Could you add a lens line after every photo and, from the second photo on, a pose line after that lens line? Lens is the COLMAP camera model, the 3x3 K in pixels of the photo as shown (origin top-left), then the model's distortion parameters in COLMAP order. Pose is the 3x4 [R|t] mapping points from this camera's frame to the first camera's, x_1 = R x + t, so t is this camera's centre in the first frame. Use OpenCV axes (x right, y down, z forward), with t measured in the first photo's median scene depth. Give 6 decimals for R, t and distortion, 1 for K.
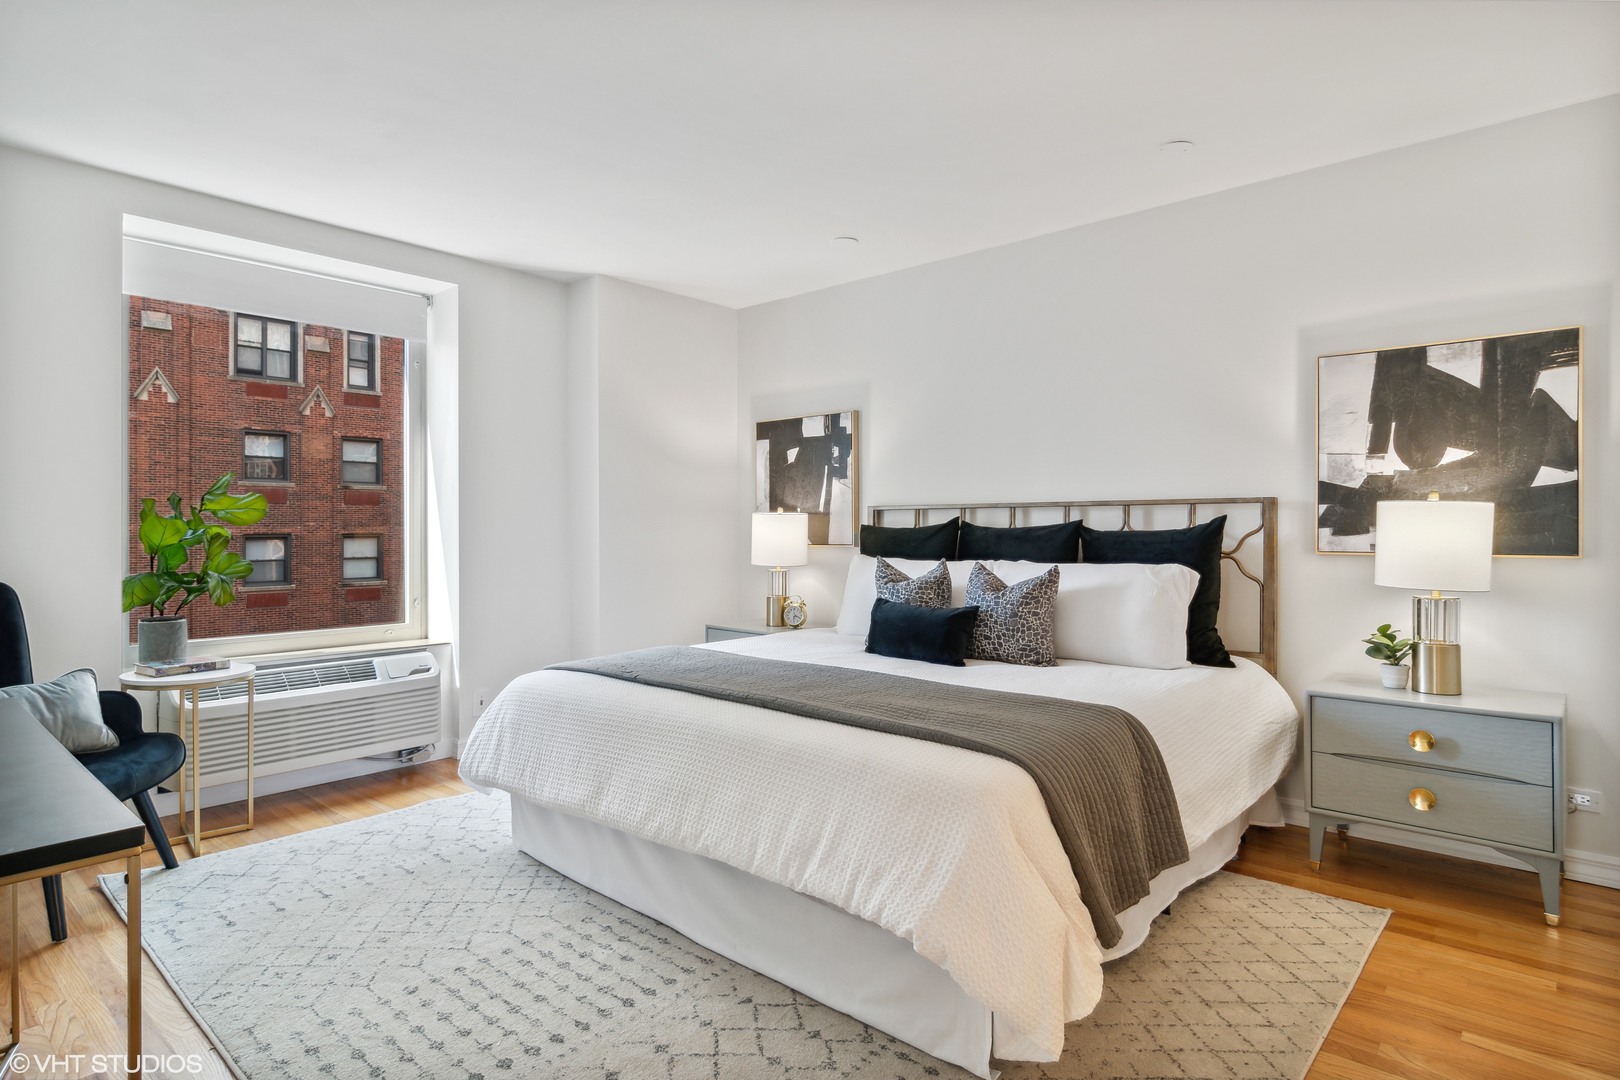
lens RADIAL K [[854.9, 0, 810.0], [0, 854.9, 532.2], [0, 0, 1]] dist [-0.000657, -0.000028]
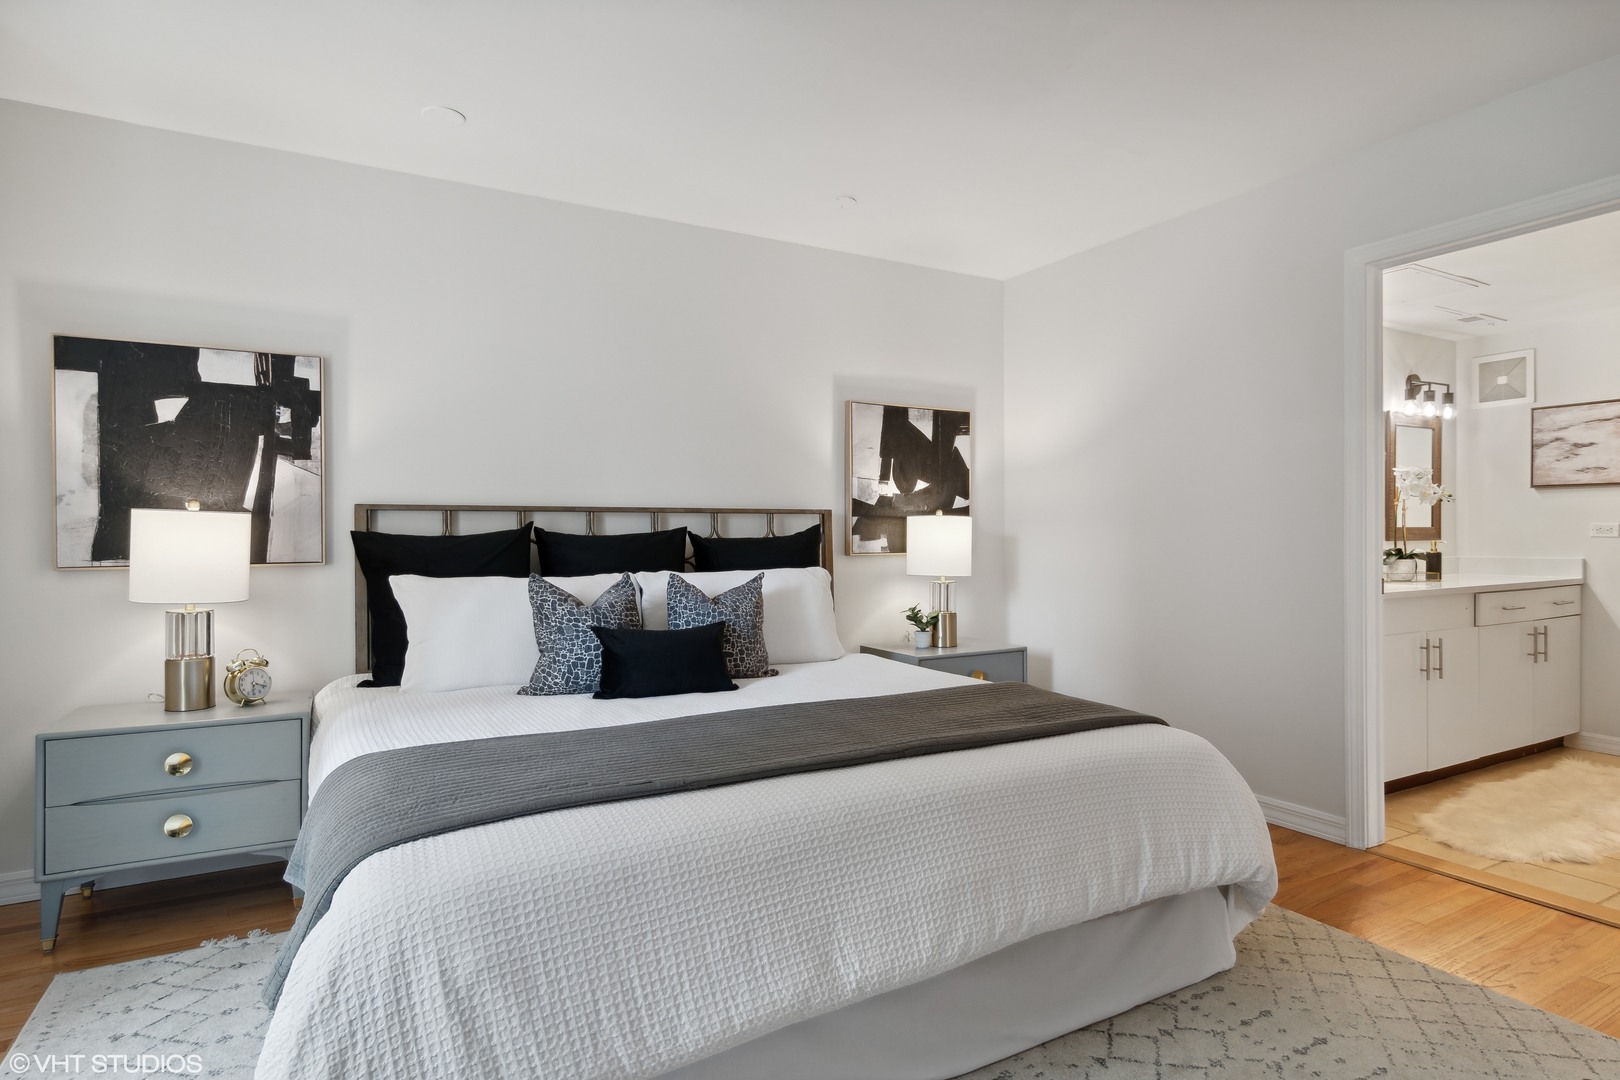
lens RADIAL K [[877.7, 0, 793.9], [0, 877.7, 532.8], [0, 0, 1]] dist [0.000356, -0.001541]
pose [[0.332949, 0.002542, 0.942942, -0.680668], [0.007823, 0.999955, -0.005458, -0.001469], [-0.942912, 0.009194, 0.332914, 0.644932]]
